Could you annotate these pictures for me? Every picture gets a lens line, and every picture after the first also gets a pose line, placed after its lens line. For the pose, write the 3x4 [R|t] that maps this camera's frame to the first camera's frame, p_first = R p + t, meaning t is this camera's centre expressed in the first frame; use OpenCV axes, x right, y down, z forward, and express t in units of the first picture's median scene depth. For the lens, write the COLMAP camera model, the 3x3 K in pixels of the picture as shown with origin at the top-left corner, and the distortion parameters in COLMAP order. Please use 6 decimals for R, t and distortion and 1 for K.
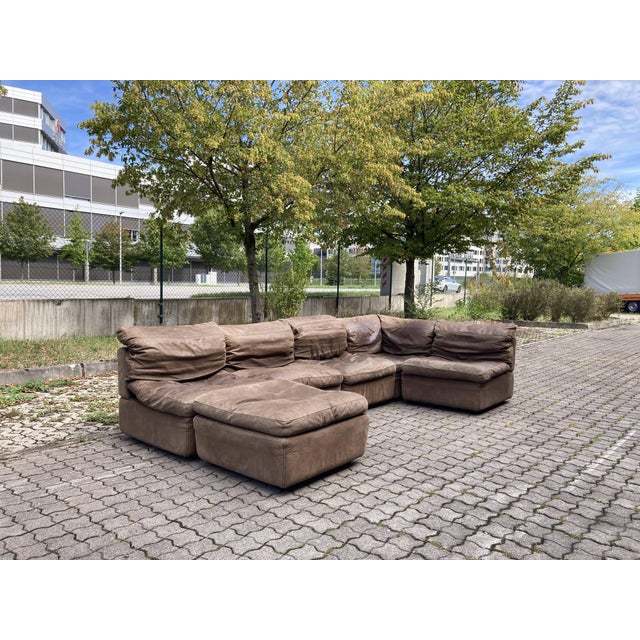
lens RADIAL K [[527.7, 0, 322.7], [0, 527.7, 295.1], [0, 0, 1]] dist [0.018693, -0.011452]
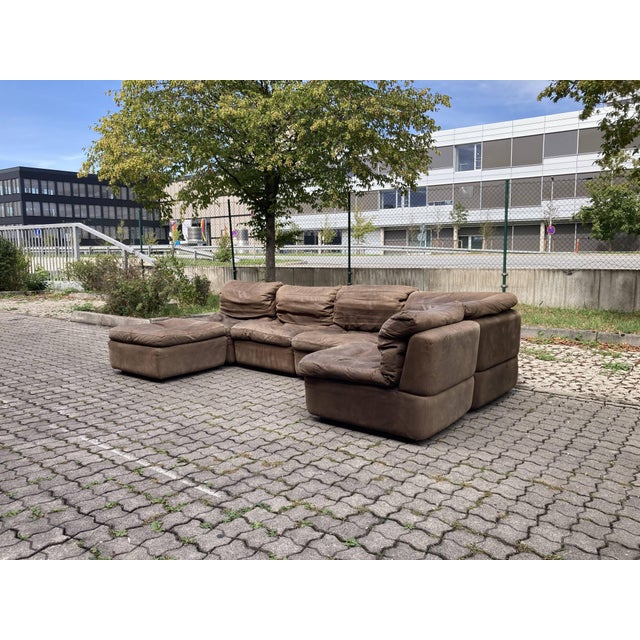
lens RADIAL K [[527.7, 0, 316.8], [0, 527.7, 310.2], [0, 0, 1]] dist [0.018693, -0.011452]
pose [[0.046256, 0.092232, -0.994663, 0.950175], [-0.014441, 0.995686, 0.091655, 0.000530], [0.998825, 0.010125, 0.047388, 0.892546]]
